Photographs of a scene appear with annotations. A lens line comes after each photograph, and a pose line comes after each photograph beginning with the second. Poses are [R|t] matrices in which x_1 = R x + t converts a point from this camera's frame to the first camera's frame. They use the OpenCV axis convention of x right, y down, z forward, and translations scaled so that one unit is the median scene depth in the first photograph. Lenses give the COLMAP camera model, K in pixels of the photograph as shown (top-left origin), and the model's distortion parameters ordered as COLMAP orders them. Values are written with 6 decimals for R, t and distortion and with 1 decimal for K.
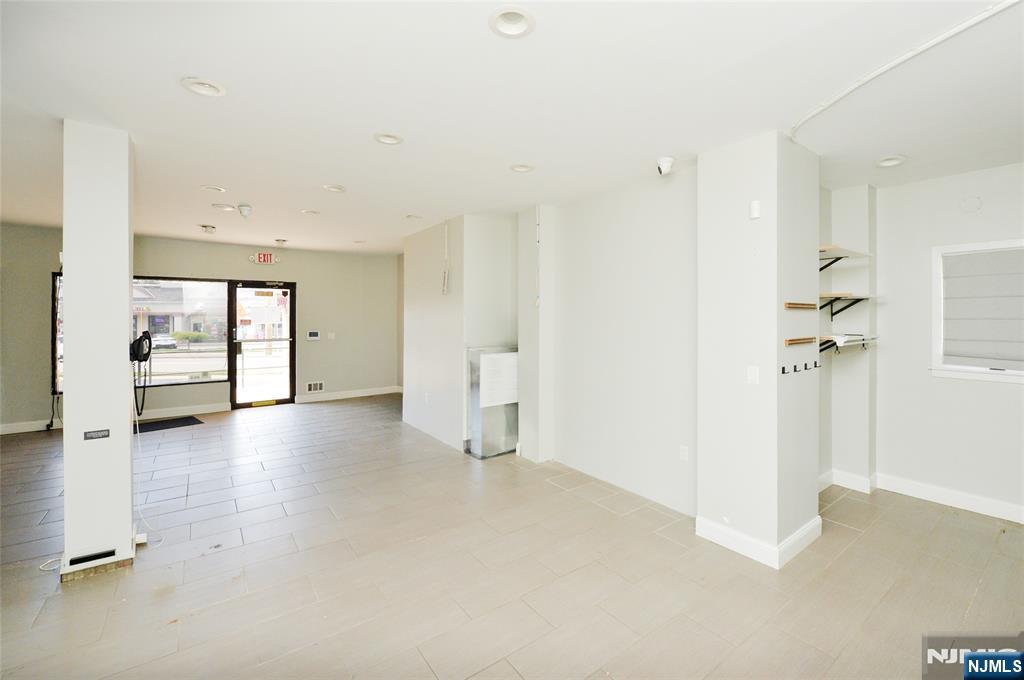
lens RADIAL K [[411.8, 0, 511.0], [0, 411.8, 332.2], [0, 0, 1]] dist [0.000279, -0.000046]
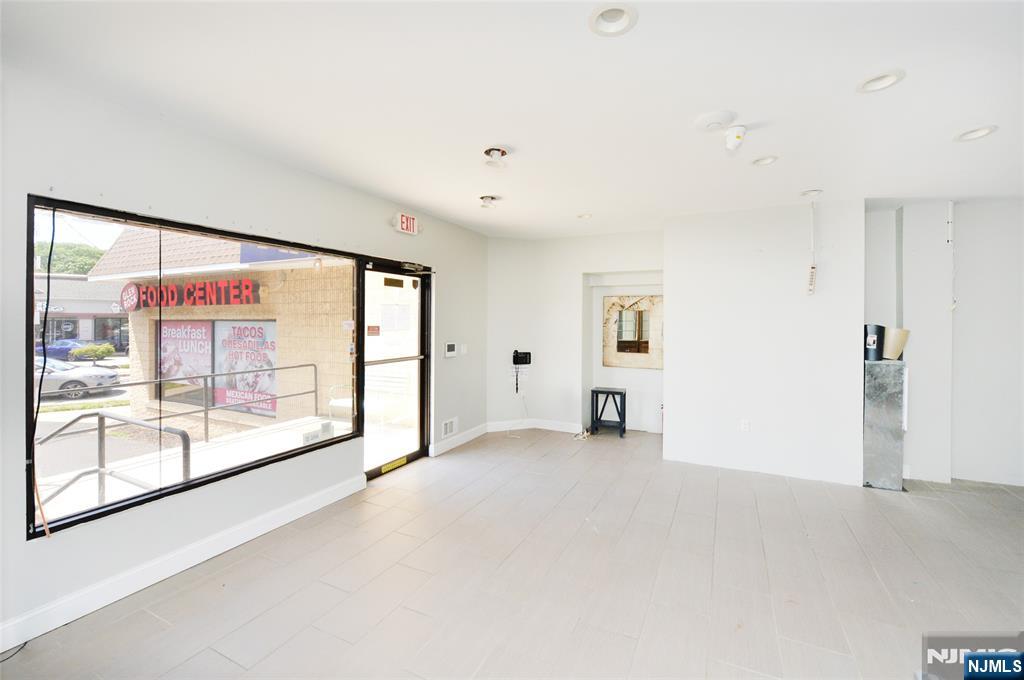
lens RADIAL K [[411.8, 0, 510.4], [0, 411.8, 334.2], [0, 0, 1]] dist [0.000279, -0.000046]
pose [[0.876034, -0.003792, 0.482234, -0.730483], [0.000801, 0.999979, 0.006410, -0.021760], [-0.482249, -0.005229, 0.876019, 0.386886]]
